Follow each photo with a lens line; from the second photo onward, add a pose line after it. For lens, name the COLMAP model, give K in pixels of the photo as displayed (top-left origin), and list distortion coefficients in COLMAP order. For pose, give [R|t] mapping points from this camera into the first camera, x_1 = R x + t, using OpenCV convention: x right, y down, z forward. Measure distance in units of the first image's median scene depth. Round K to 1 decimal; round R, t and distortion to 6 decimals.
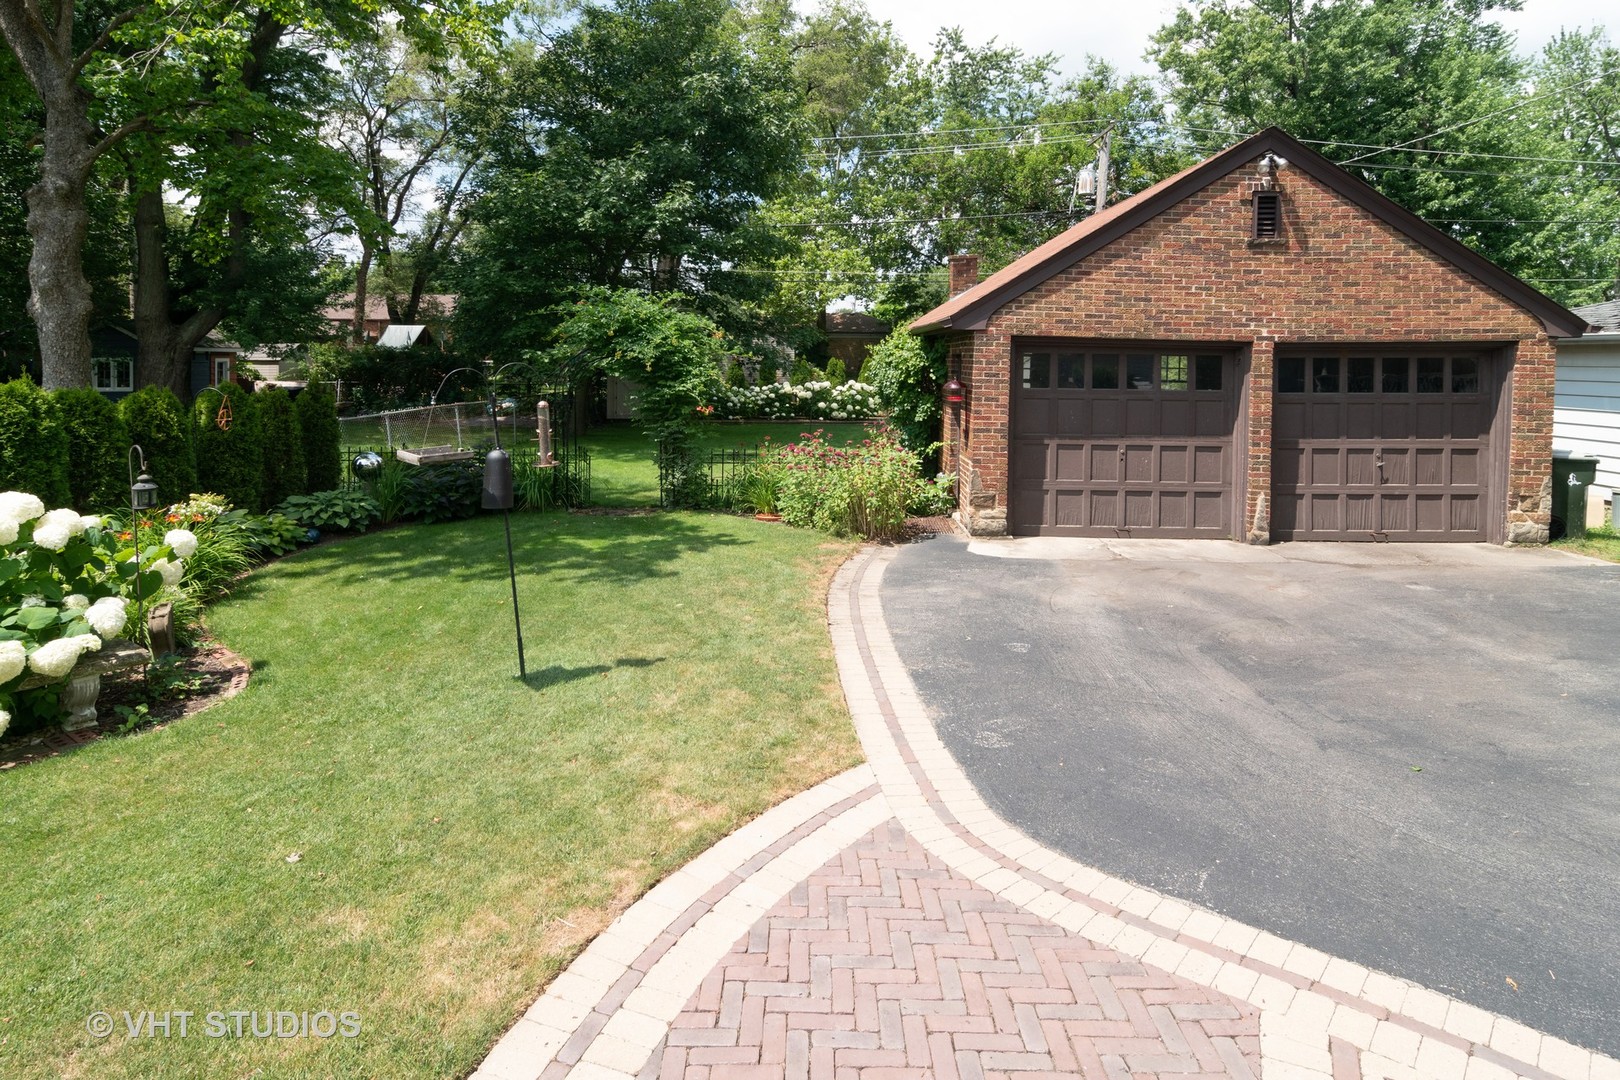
lens RADIAL K [[900.8, 0, 832.8], [0, 900.8, 446.6], [0, 0, 1]] dist [-0.001850, 0.001881]
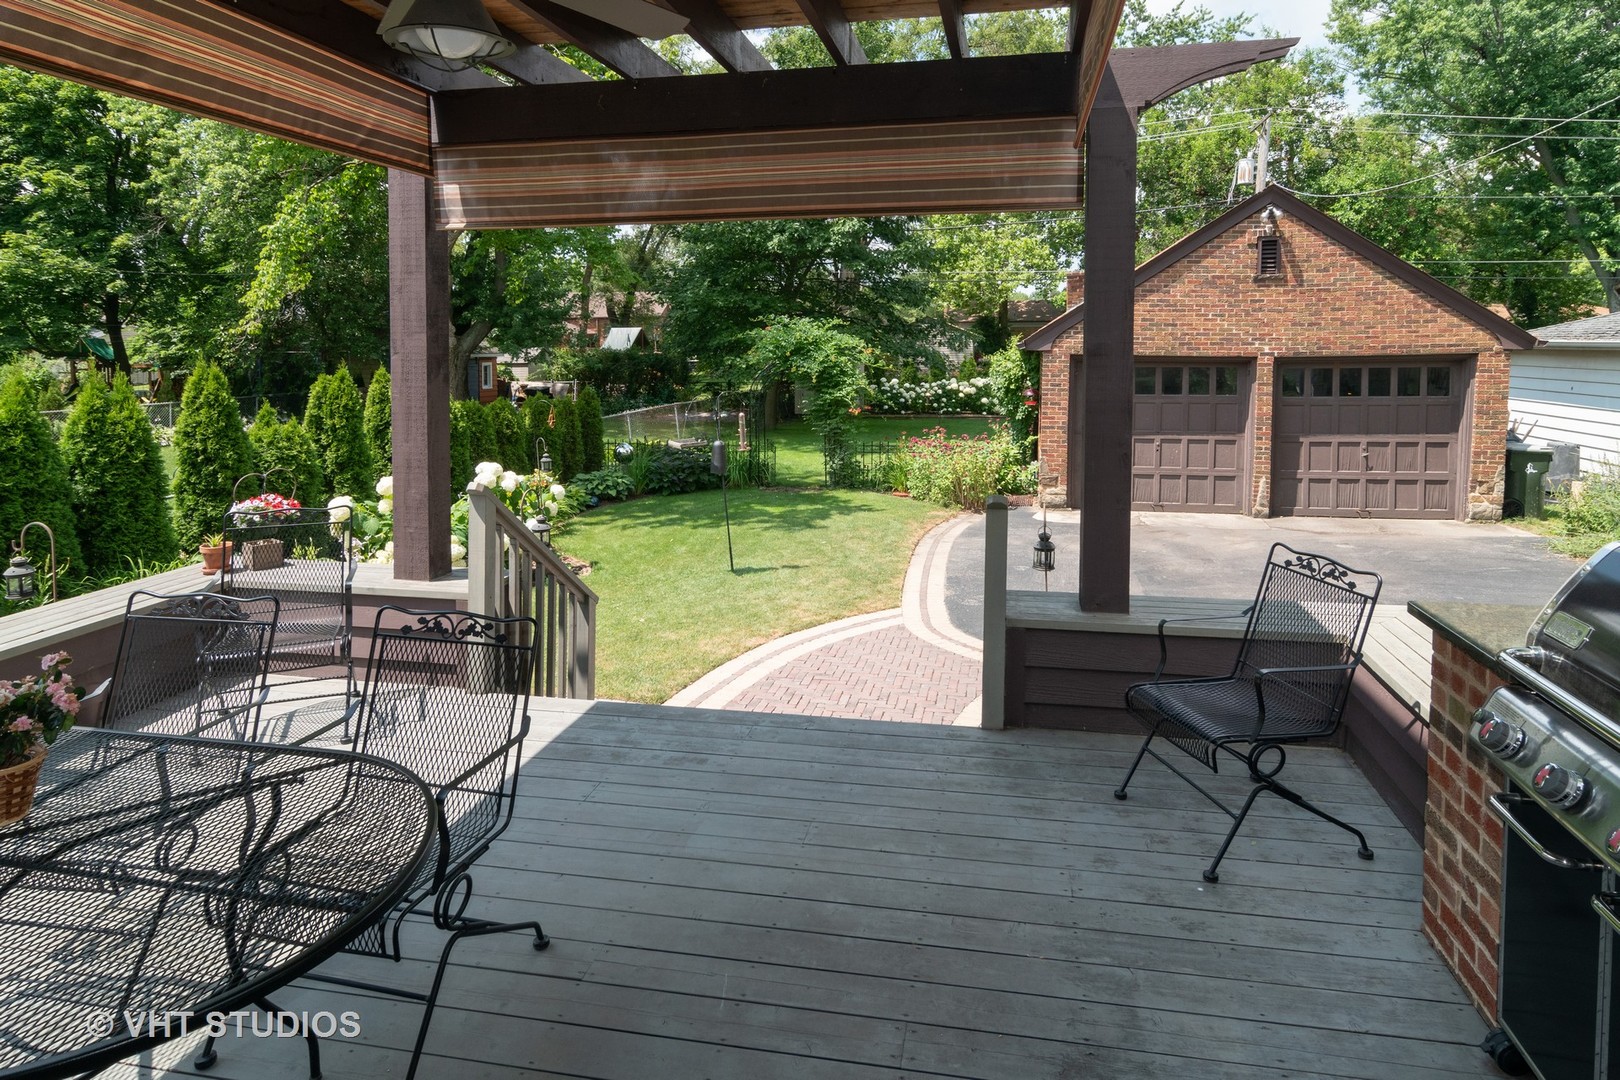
lens RADIAL K [[900.8, 0, 766.1], [0, 900.8, 700.1], [0, 0, 1]] dist [-0.001850, 0.001881]
pose [[0.959788, 0.080021, -0.269078, 0.149432], [-0.002259, 0.960683, 0.277638, 0.001079], [0.280716, -0.265866, 0.922233, -0.468015]]
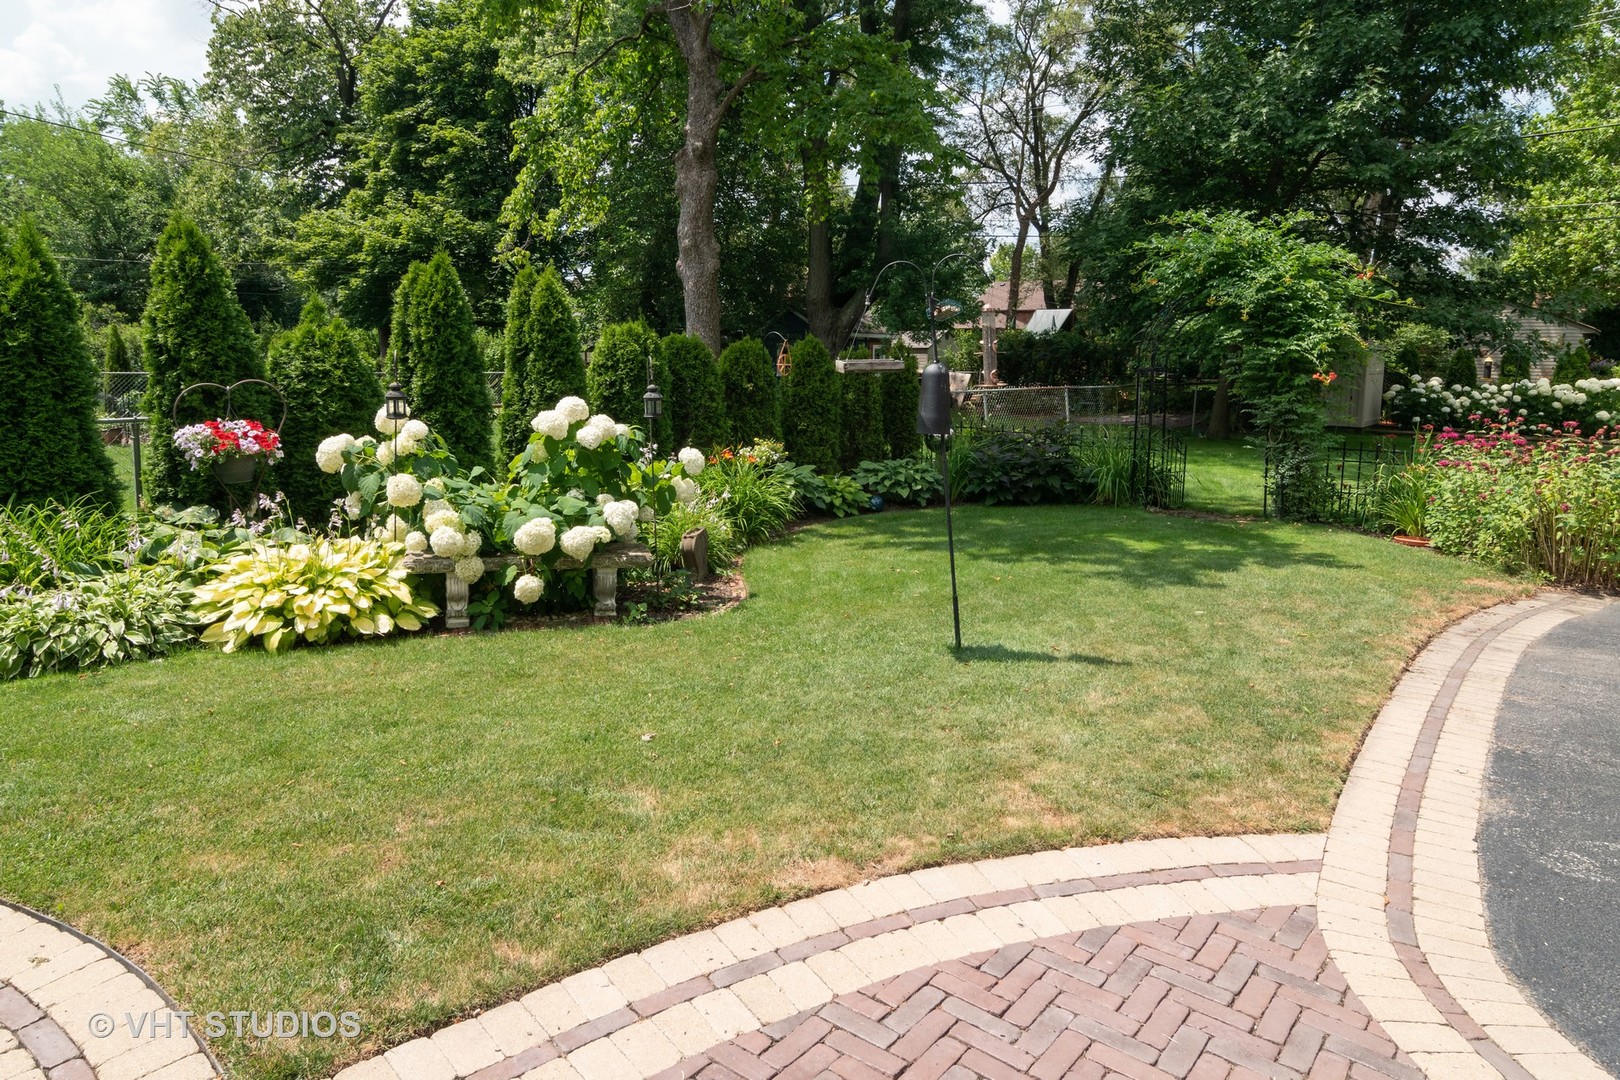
lens RADIAL K [[1074.6, 0, 807.9], [0, 1074.6, 557.1], [0, 0, 1]] dist [-0.003744, 0.004070]
pose [[0.773310, 0.128700, -0.620828, 0.103222], [-0.078965, 0.991107, 0.107101, 0.048162], [0.629091, -0.033799, 0.776597, 0.080002]]
